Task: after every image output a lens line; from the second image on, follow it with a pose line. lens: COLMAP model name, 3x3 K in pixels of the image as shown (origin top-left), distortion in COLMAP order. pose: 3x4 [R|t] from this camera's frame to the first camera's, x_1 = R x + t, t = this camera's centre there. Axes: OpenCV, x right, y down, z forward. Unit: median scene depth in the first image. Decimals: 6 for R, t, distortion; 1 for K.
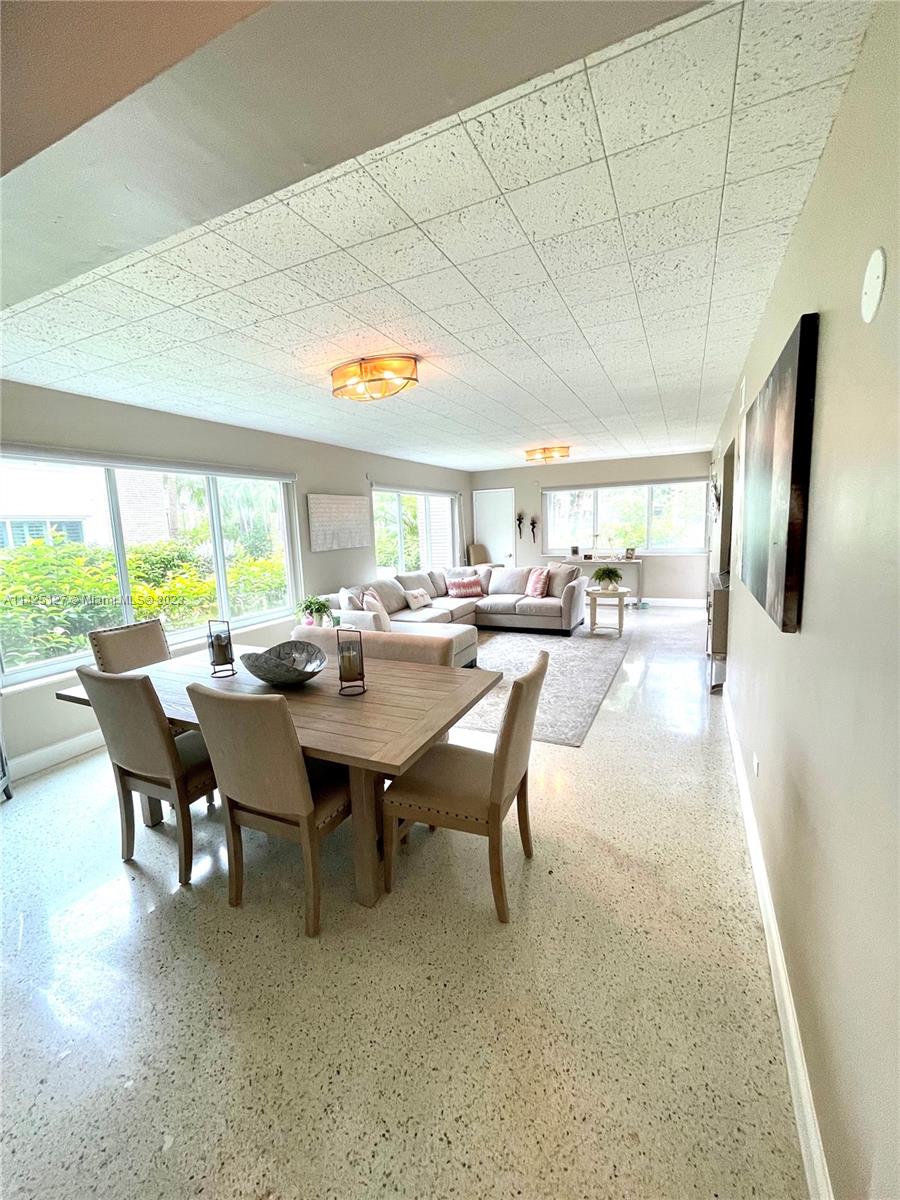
lens RADIAL K [[489.6, 0, 447.6], [0, 489.6, 597.3], [0, 0, 1]] dist [-0.002423, -0.000438]
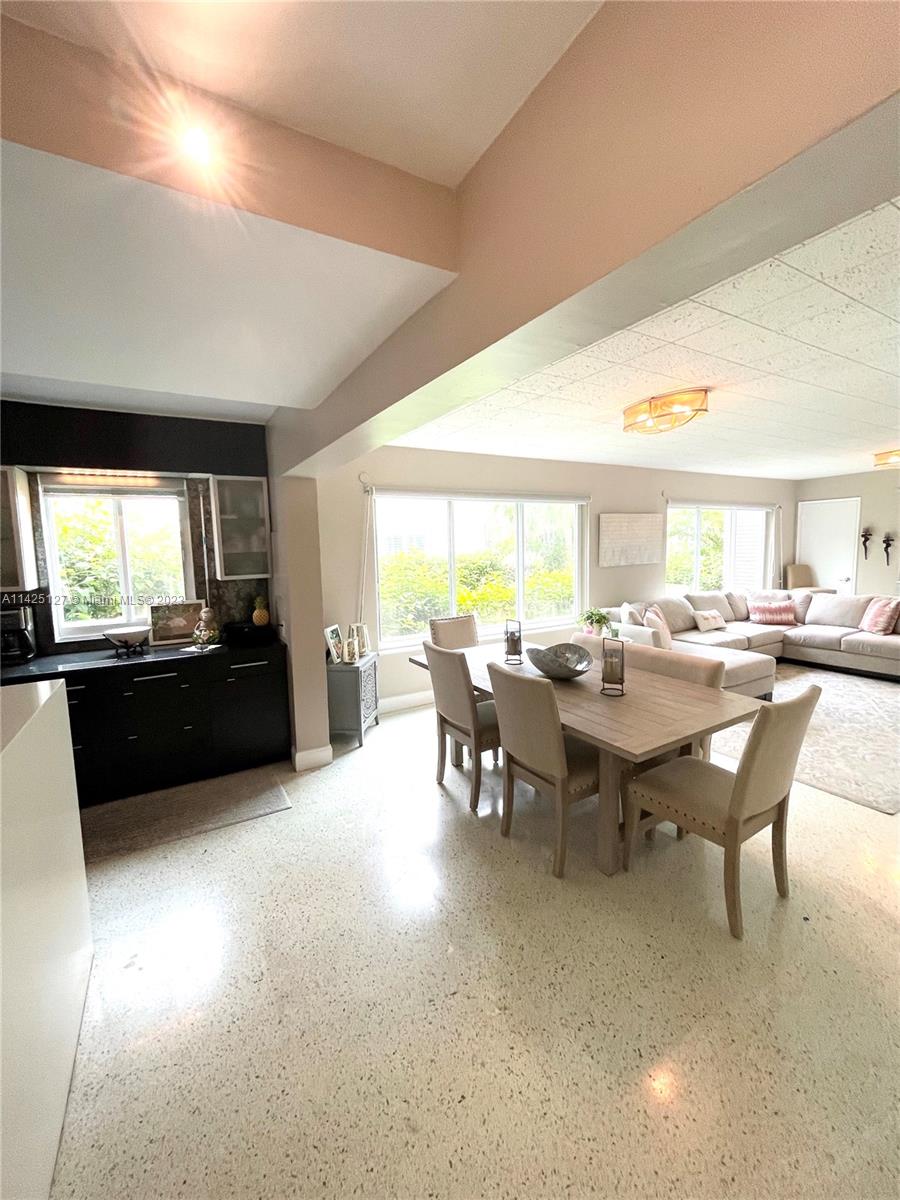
lens RADIAL K [[489.6, 0, 444.7], [0, 489.6, 594.6], [0, 0, 1]] dist [-0.002423, -0.000438]
pose [[0.827743, 0.071339, -0.556554, 0.063206], [-0.087066, 0.996201, -0.001798, -0.001207], [0.554311, 0.049945, 0.830810, -0.116406]]
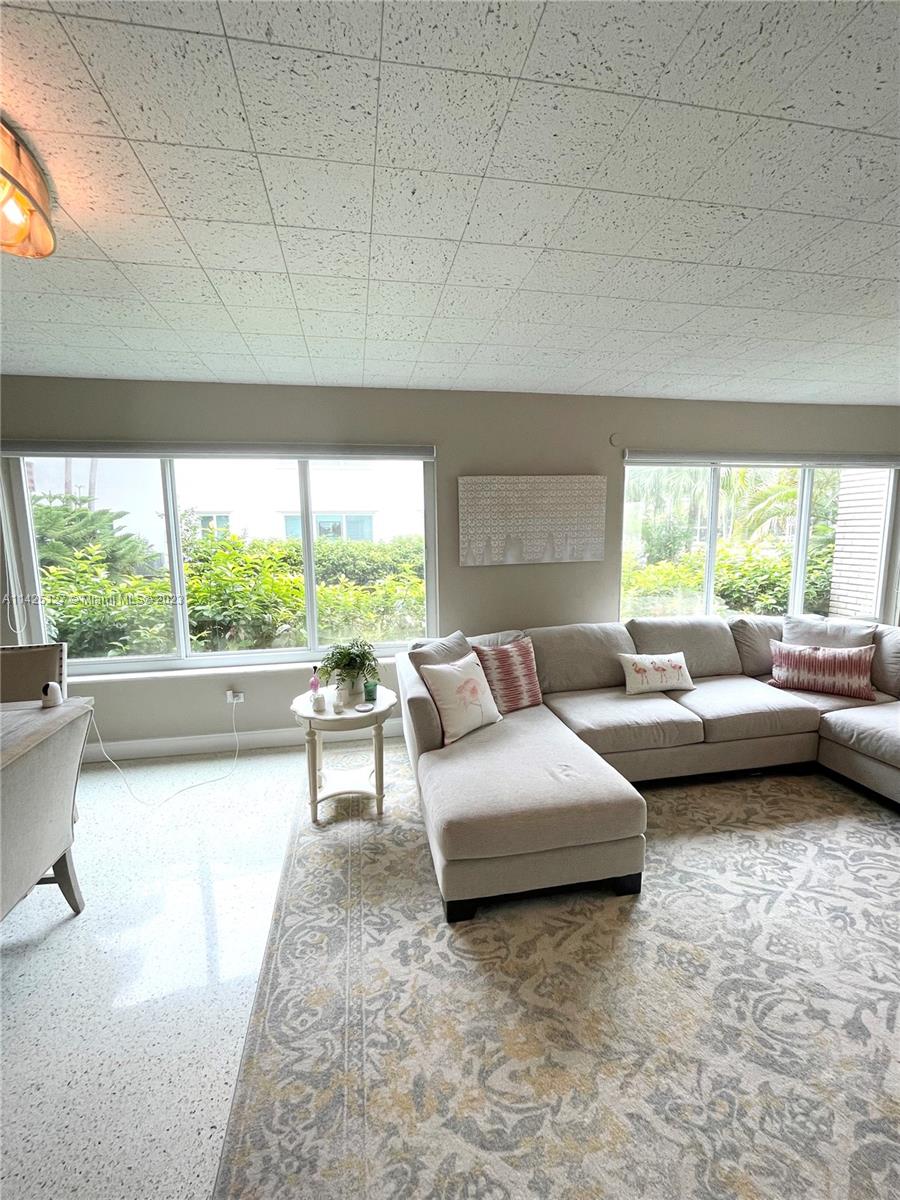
lens RADIAL K [[489.6, 0, 446.4], [0, 489.6, 594.3], [0, 0, 1]] dist [-0.002423, -0.000438]
pose [[0.587049, 0.132012, -0.798716, 0.332490], [-0.123707, 0.989656, 0.072648, -0.141639], [0.800044, 0.056159, 0.597307, 0.840130]]
